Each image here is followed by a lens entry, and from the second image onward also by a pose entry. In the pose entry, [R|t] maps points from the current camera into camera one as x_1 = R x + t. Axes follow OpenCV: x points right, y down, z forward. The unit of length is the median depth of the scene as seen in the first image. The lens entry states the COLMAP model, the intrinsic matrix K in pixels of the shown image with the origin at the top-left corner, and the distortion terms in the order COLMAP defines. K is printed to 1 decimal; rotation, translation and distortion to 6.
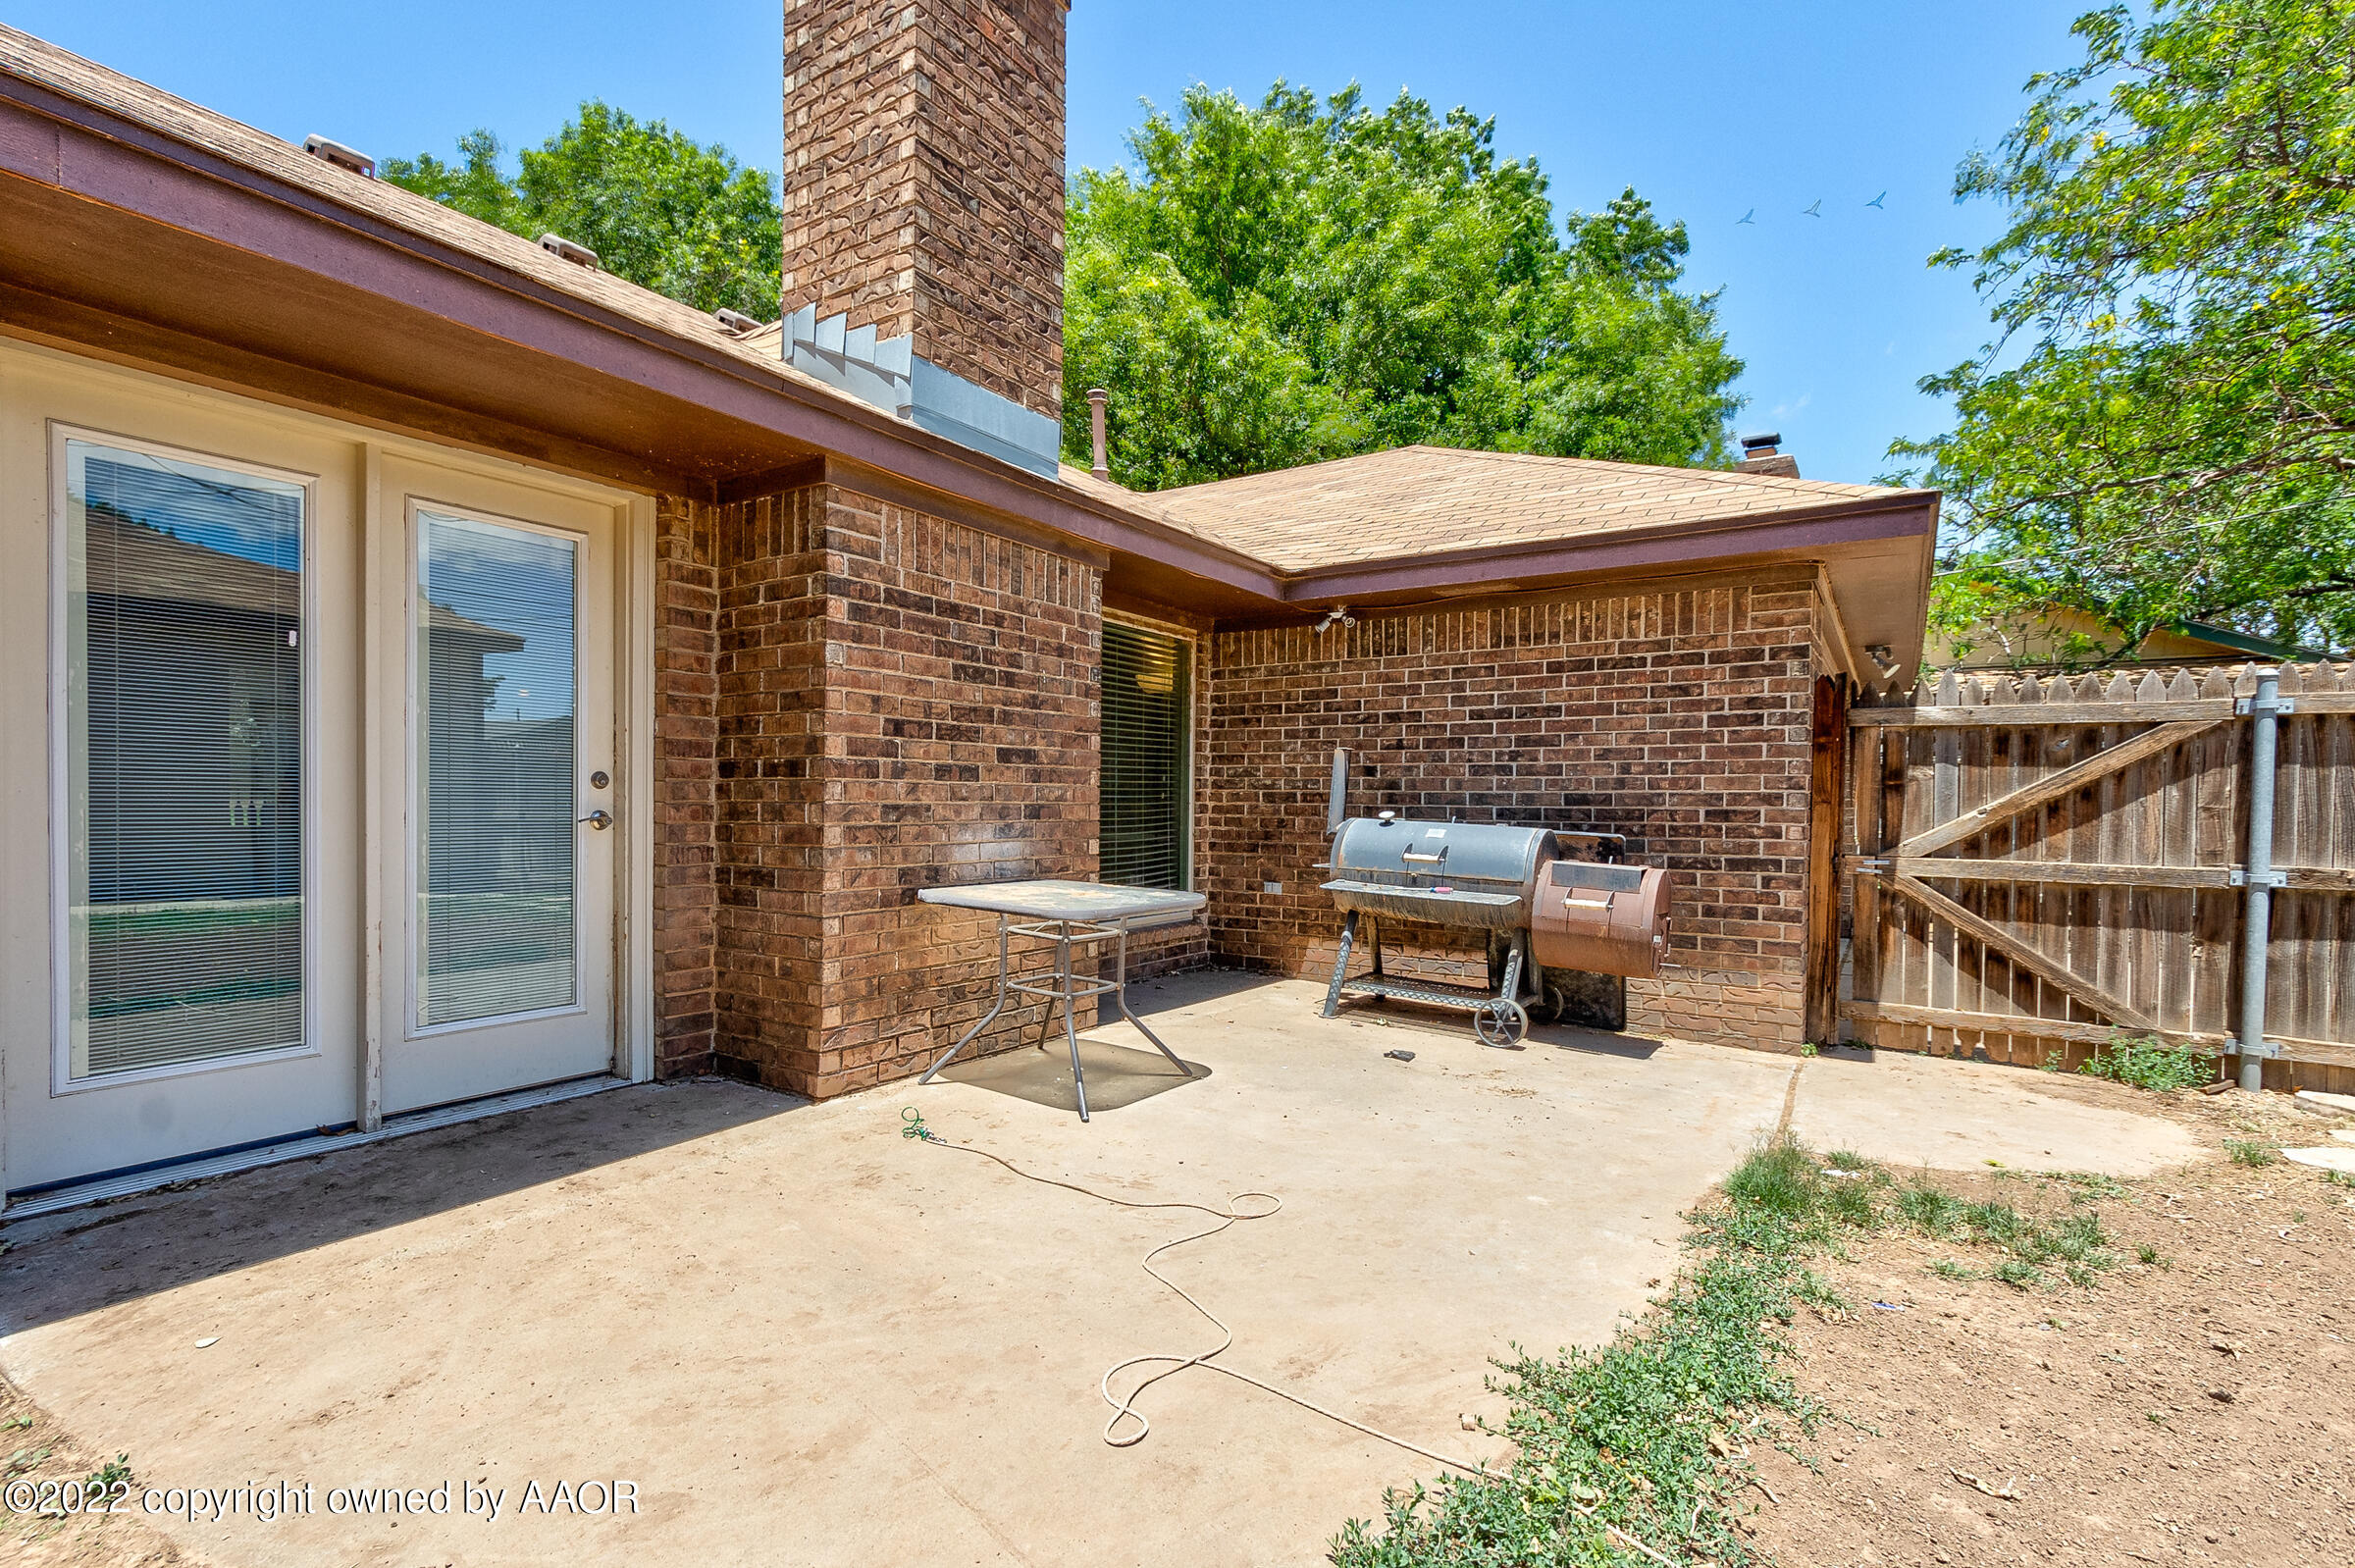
lens RADIAL K [[1095.7, 0, 1177.3], [0, 1095.7, 819.3], [0, 0, 1]] dist [0.003408, -0.000014]
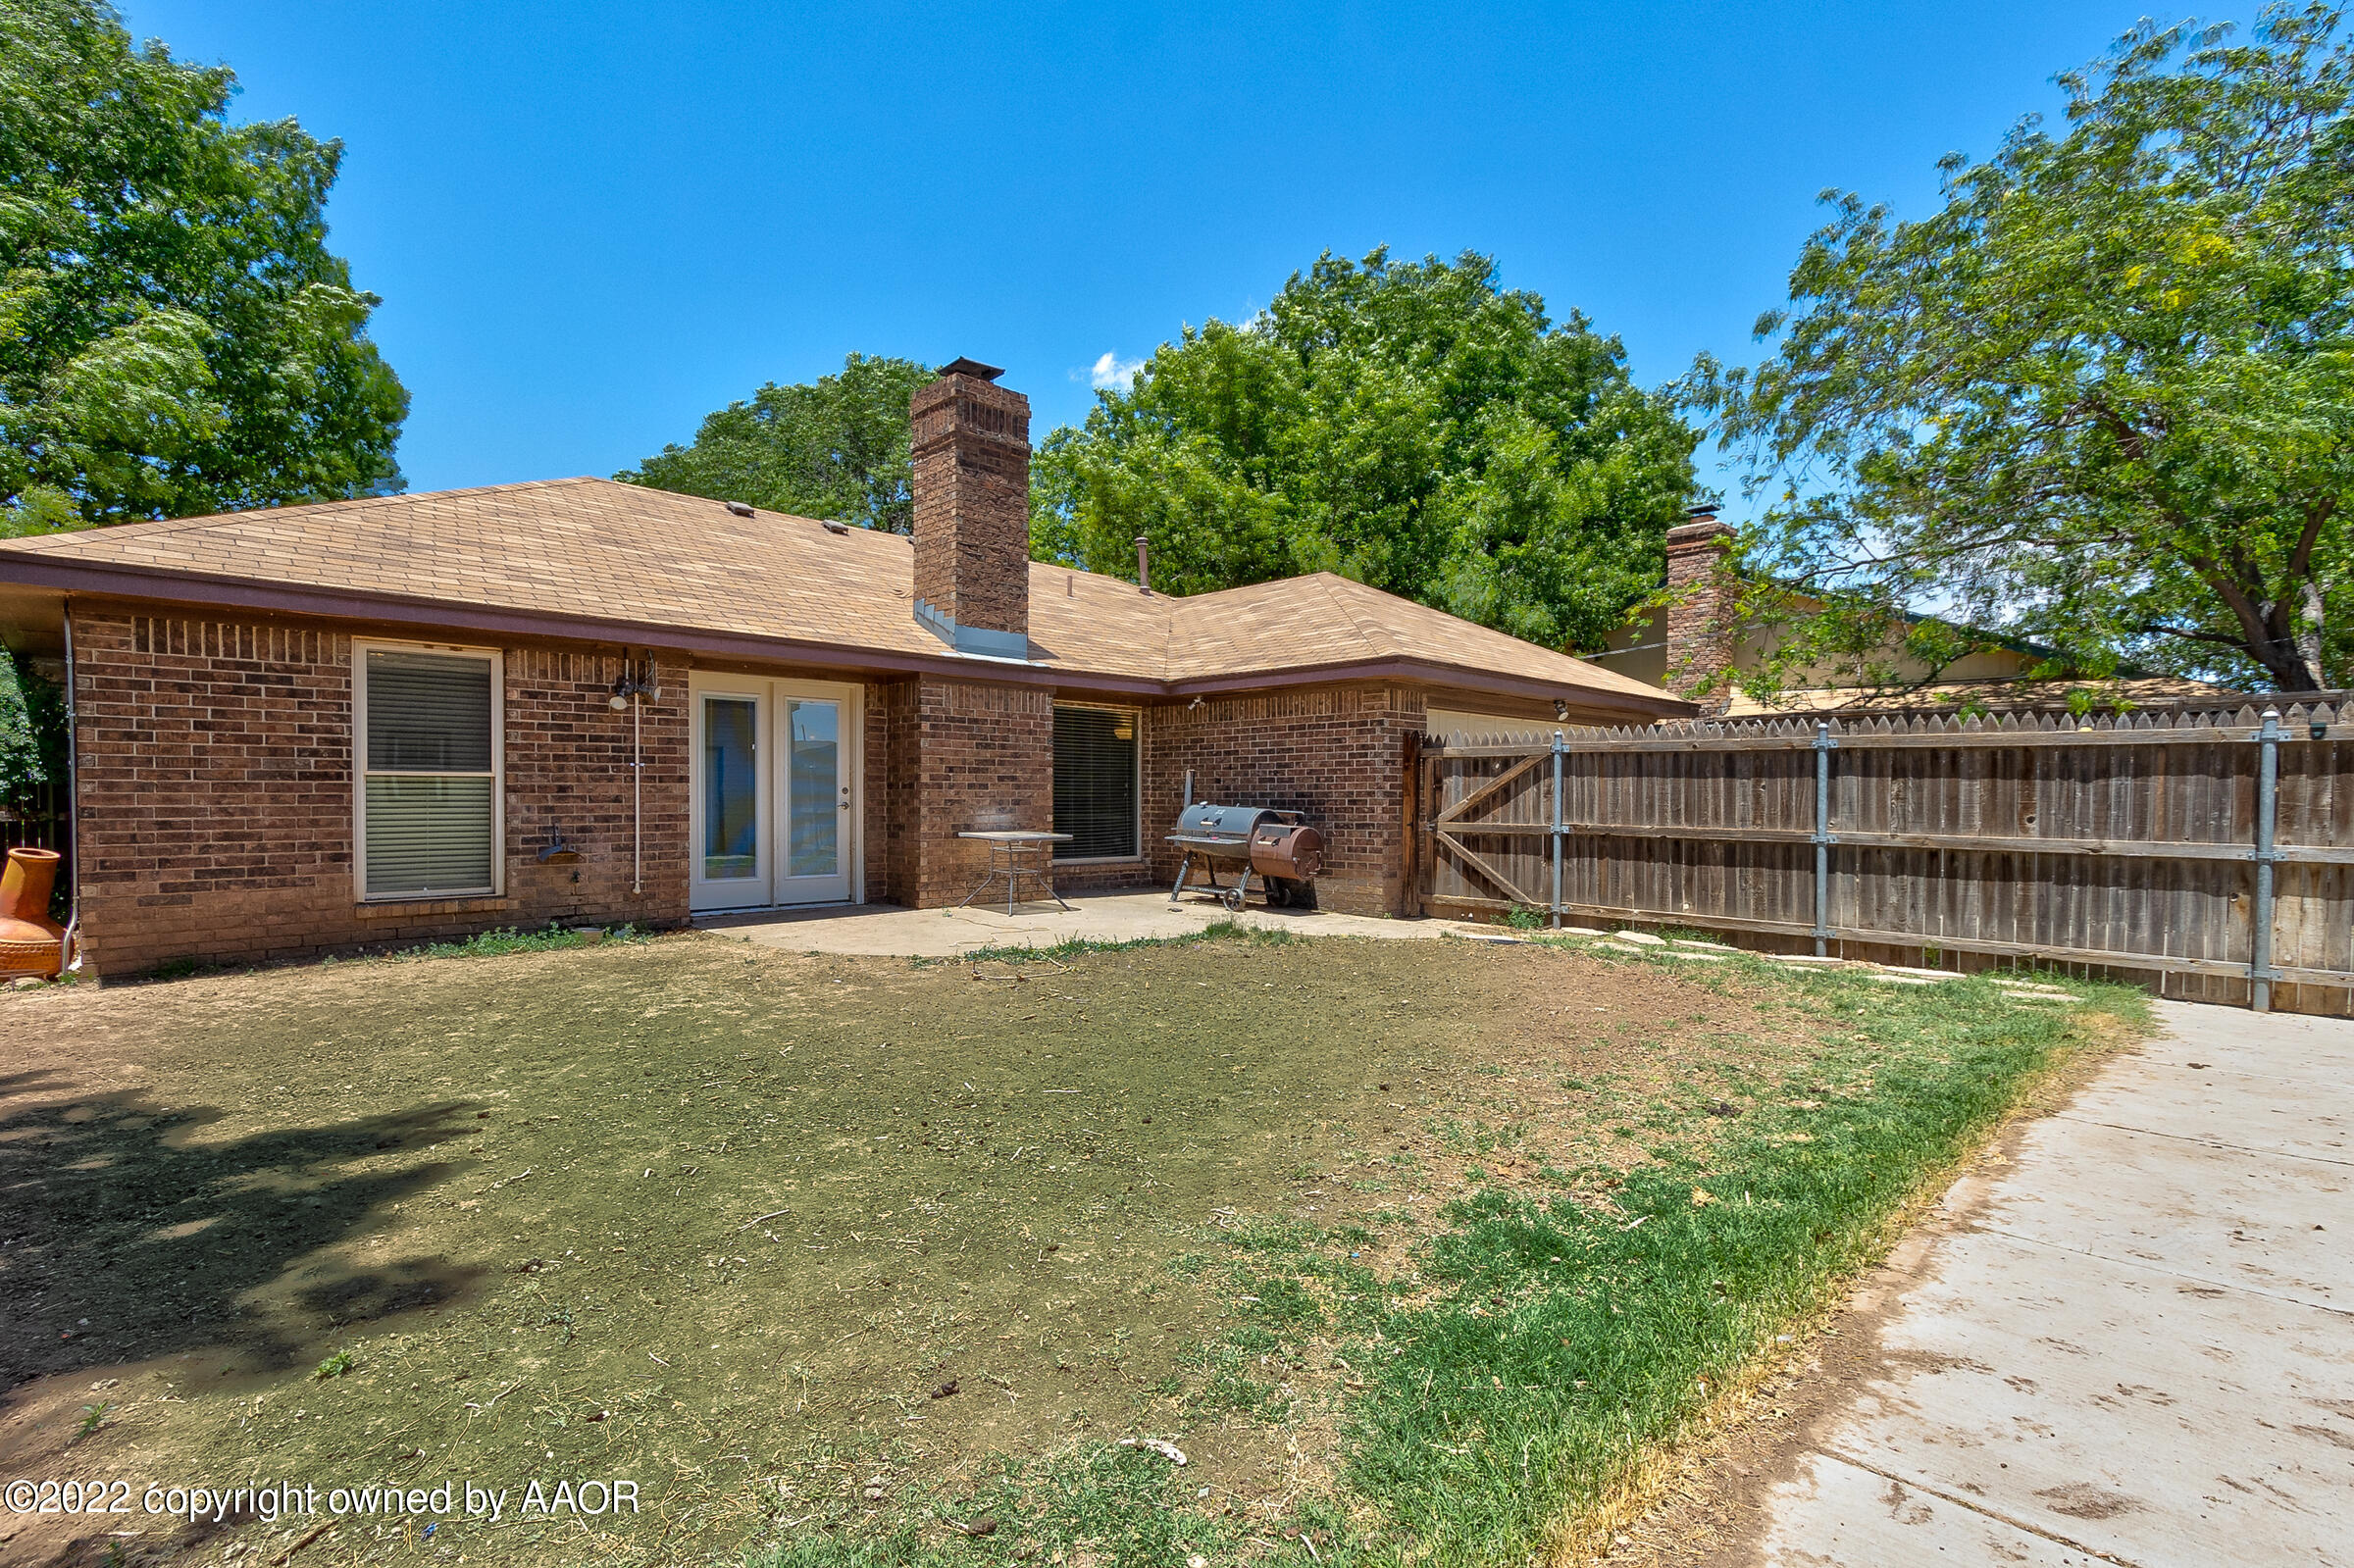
lens RADIAL K [[1095.1, 0, 1176.8], [0, 1095.1, 819.3], [0, 0, 1]] dist [0.003408, -0.000014]
pose [[0.977703, -0.004858, -0.209935, 0.652517], [0.004701, 0.999988, -0.001246, 0.032112], [0.209939, 0.000231, 0.977715, -1.141399]]
